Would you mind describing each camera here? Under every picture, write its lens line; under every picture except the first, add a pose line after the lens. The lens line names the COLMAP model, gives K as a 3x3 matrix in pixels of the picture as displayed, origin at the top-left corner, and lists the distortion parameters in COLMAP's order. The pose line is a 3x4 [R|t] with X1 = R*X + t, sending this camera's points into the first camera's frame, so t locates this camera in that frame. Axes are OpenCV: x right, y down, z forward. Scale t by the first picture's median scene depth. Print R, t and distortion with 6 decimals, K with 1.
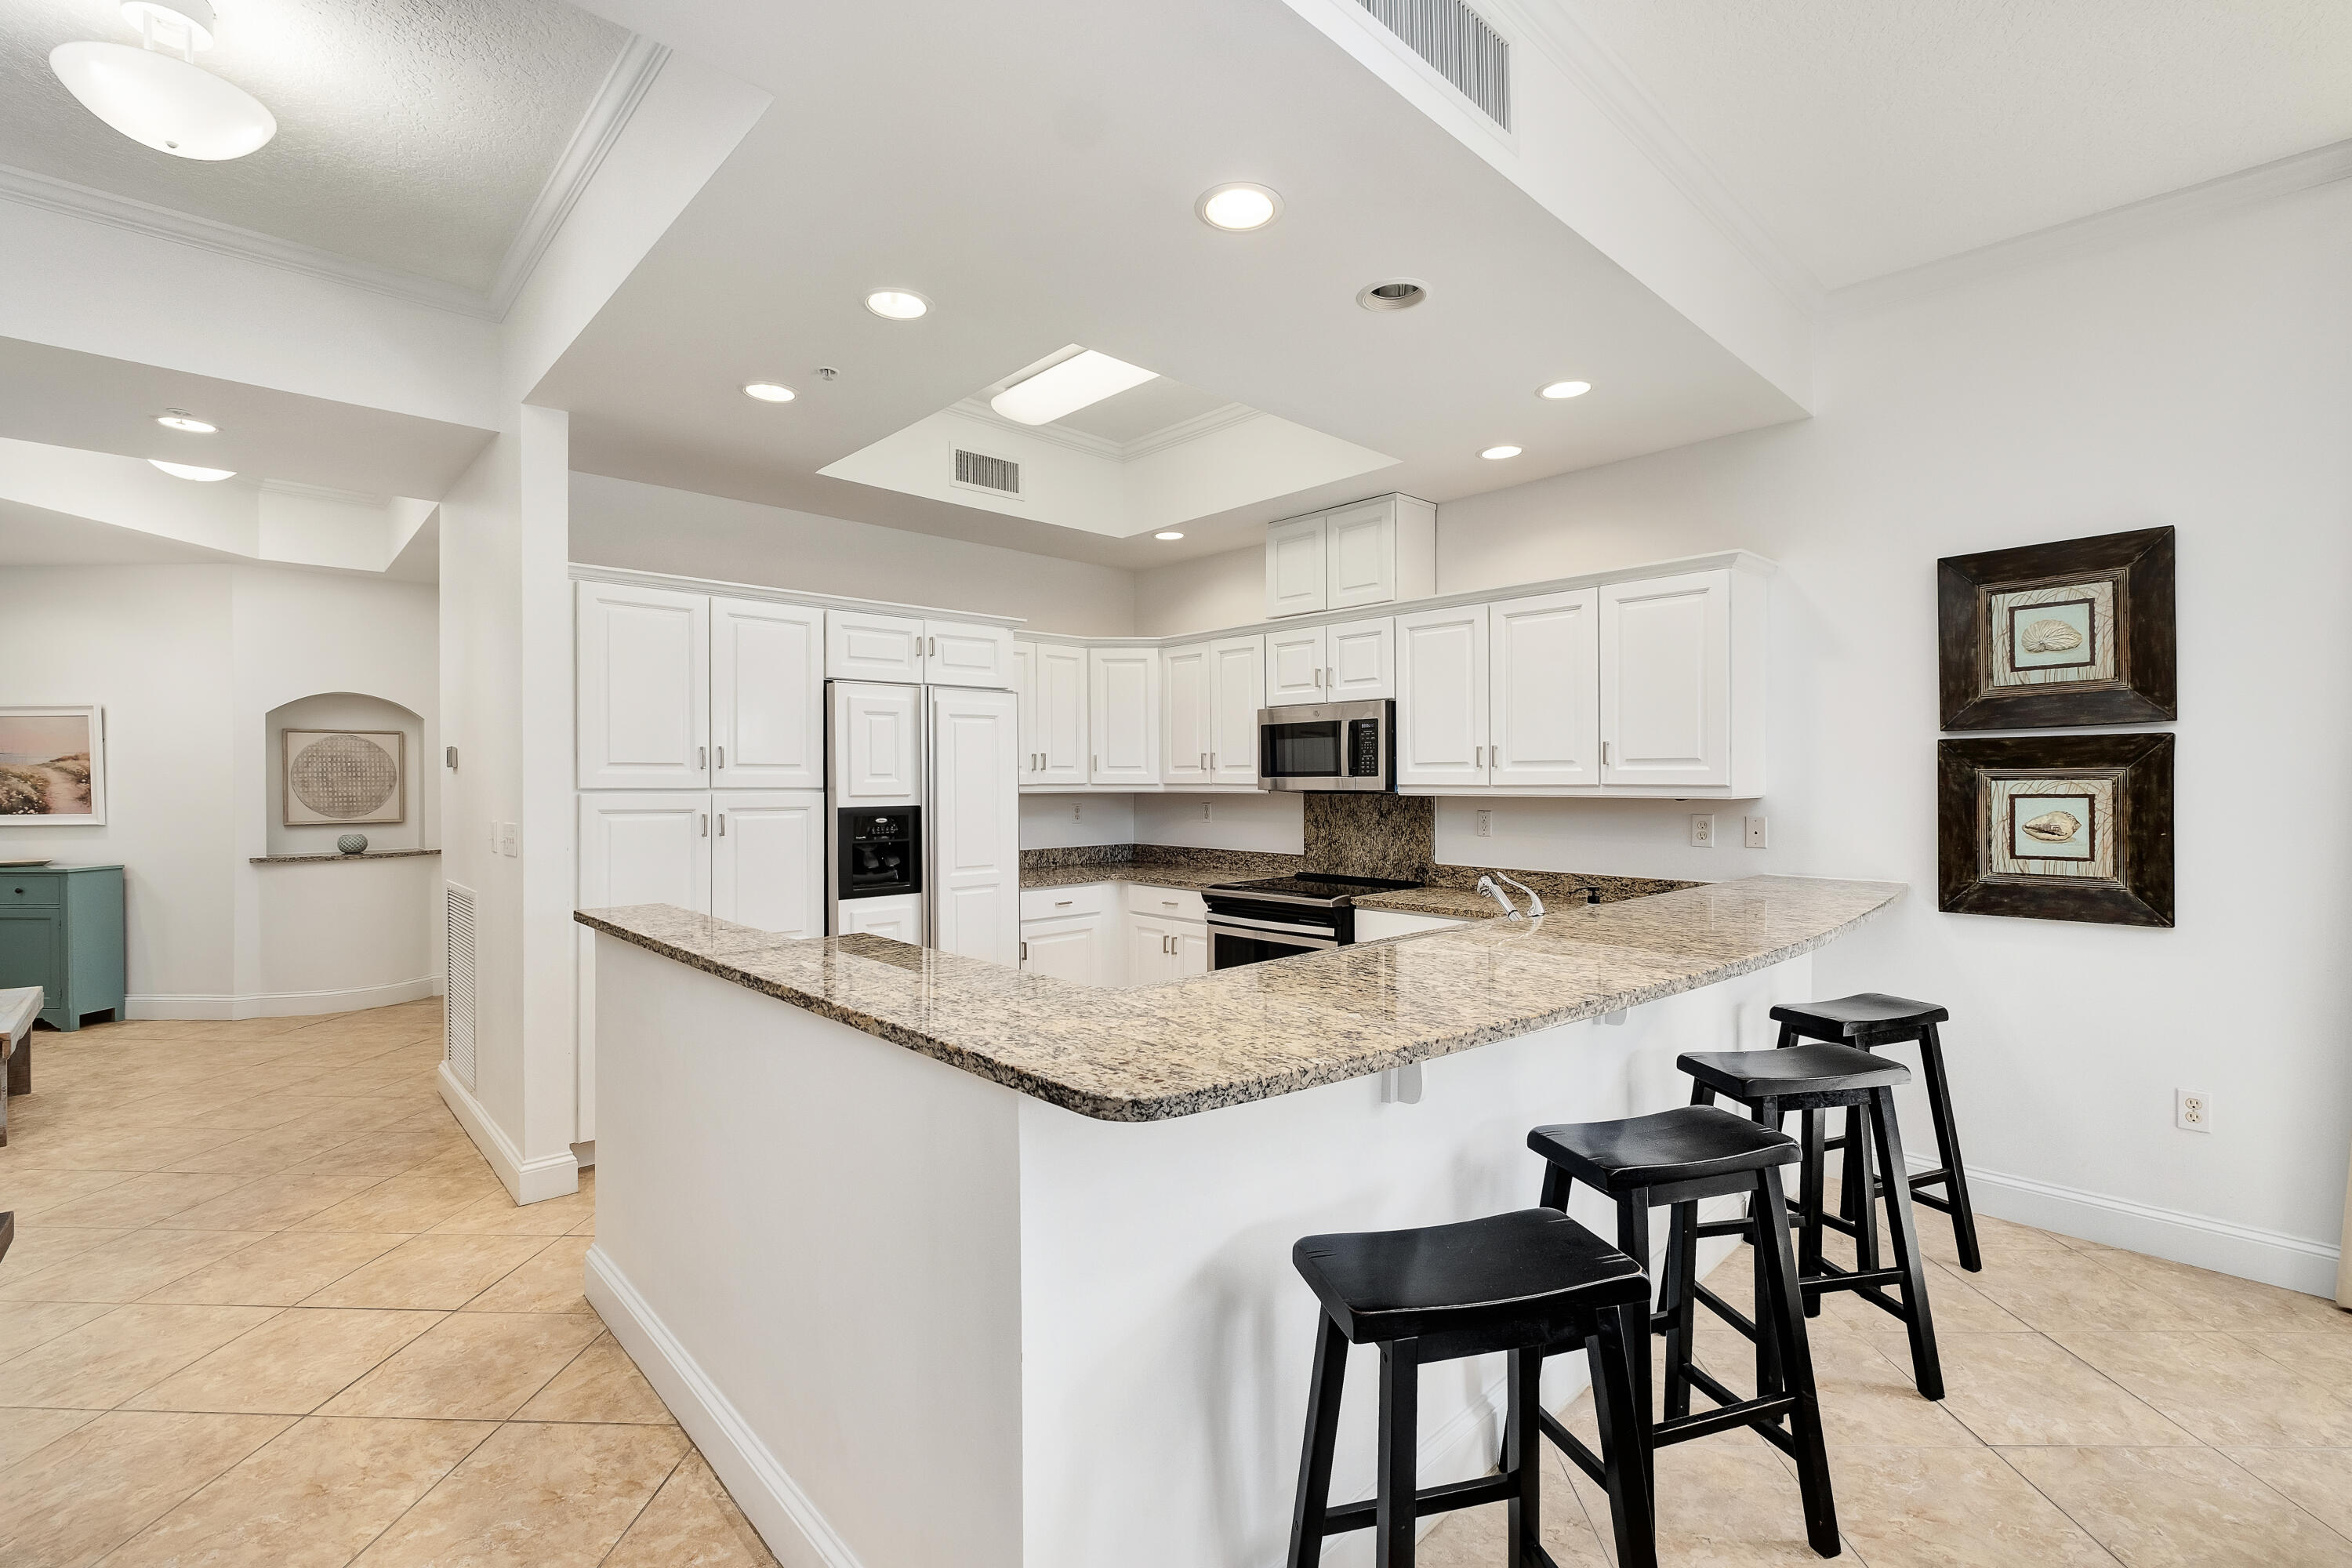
lens RADIAL K [[1038.5, 0, 1191.9], [0, 1038.5, 782.8], [0, 0, 1]] dist [0.006976, -0.005797]
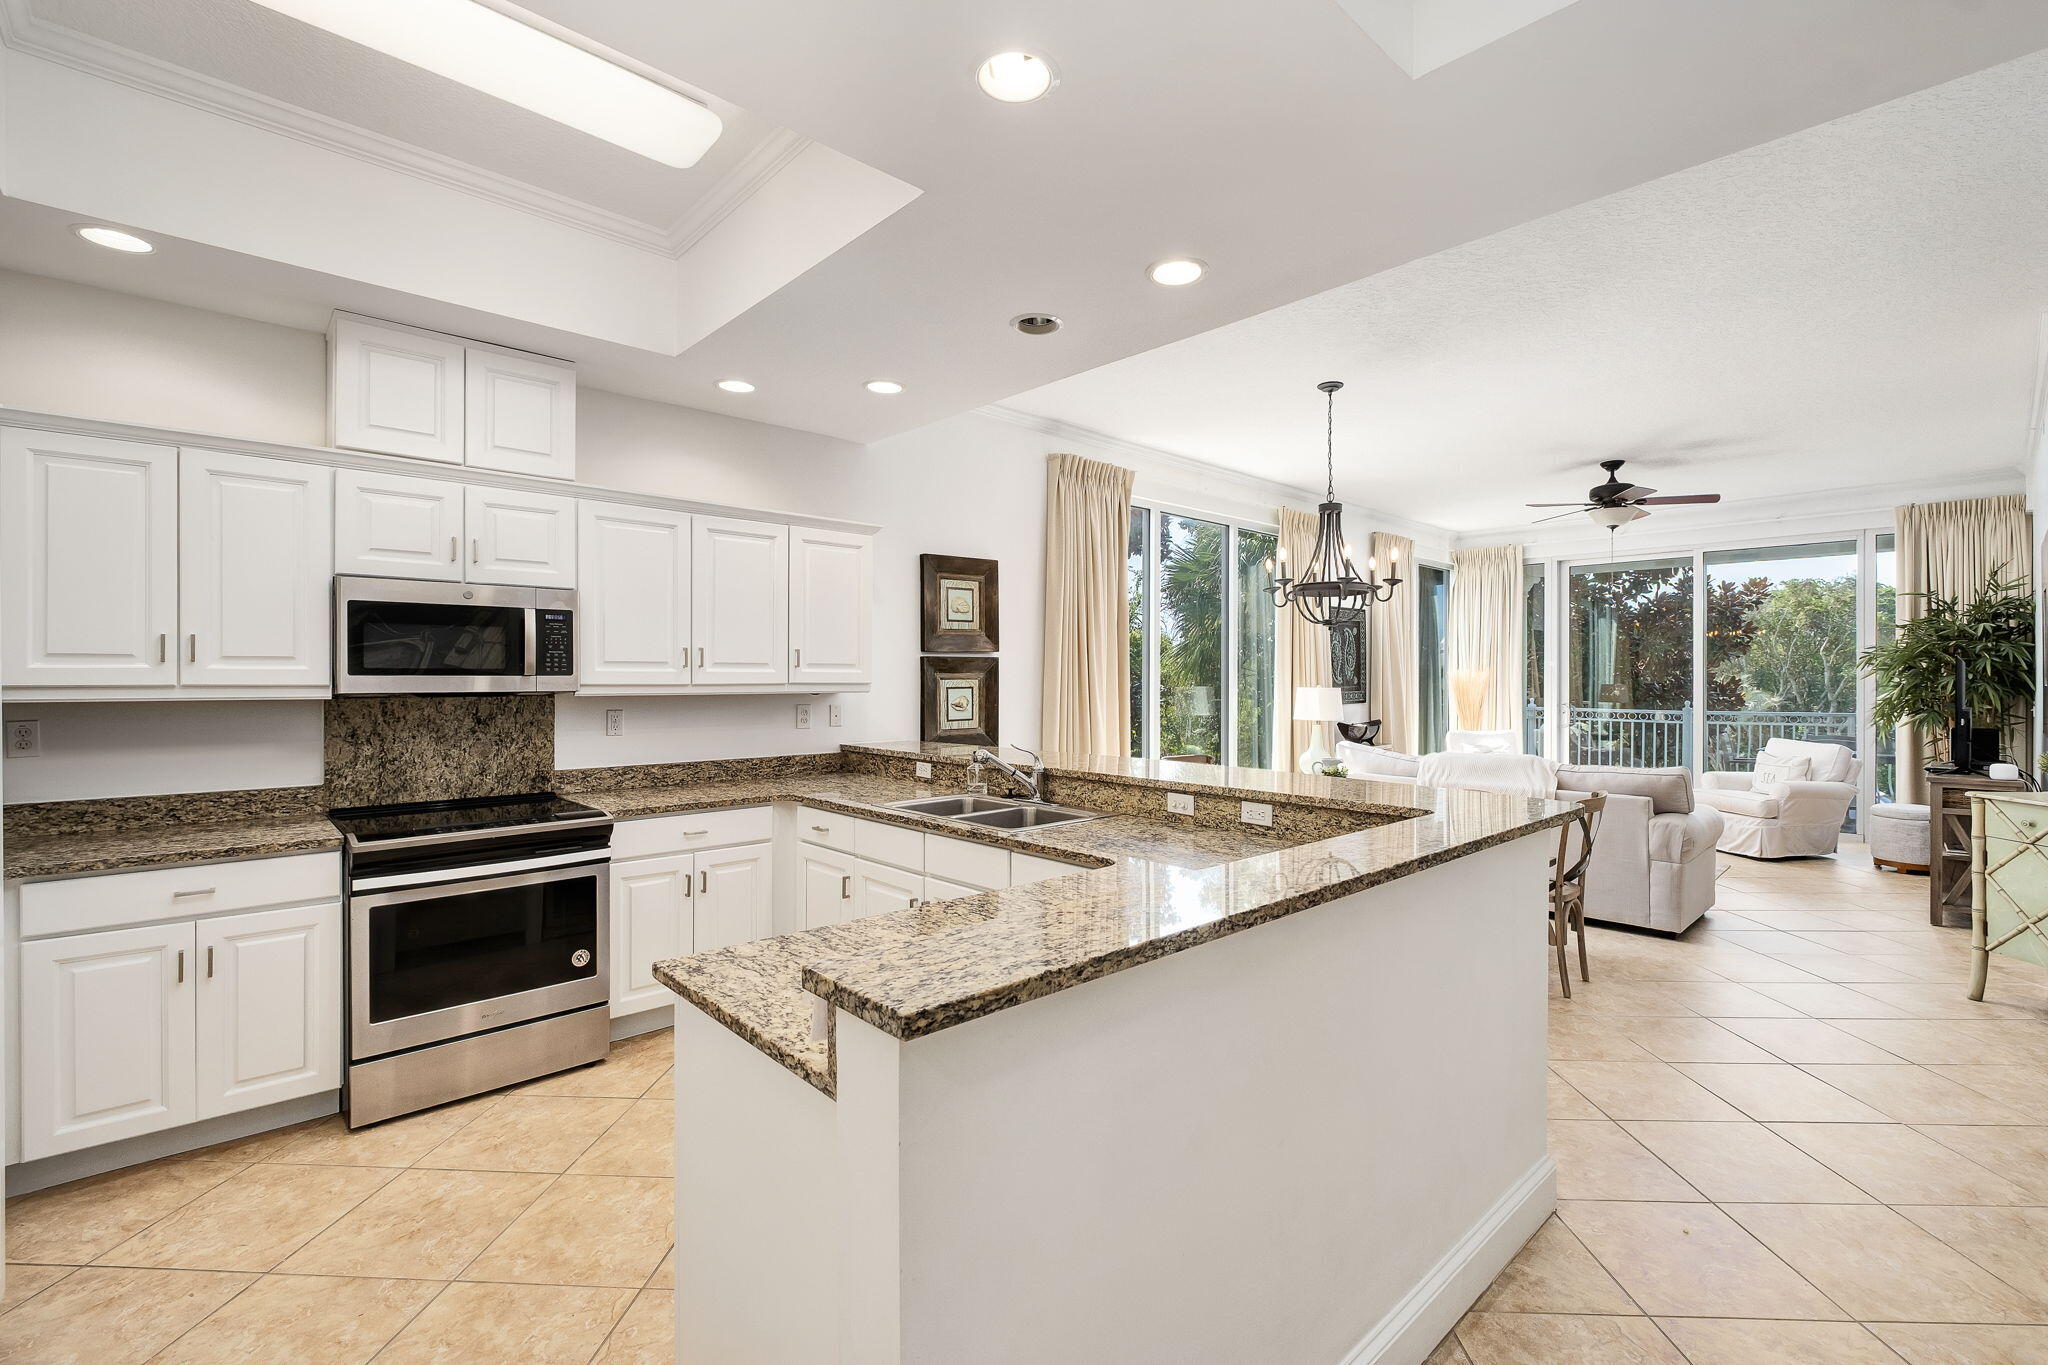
lens RADIAL K [[888.6, 0, 1042.0], [0, 888.6, 679.1], [0, 0, 1]] dist [0.000665, -0.002810]
pose [[0.003495, -0.000050, 0.999994, -0.580731], [0.002062, 0.999998, 0.000043, -0.002224], [-0.999992, 0.002062, 0.003495, 0.592709]]
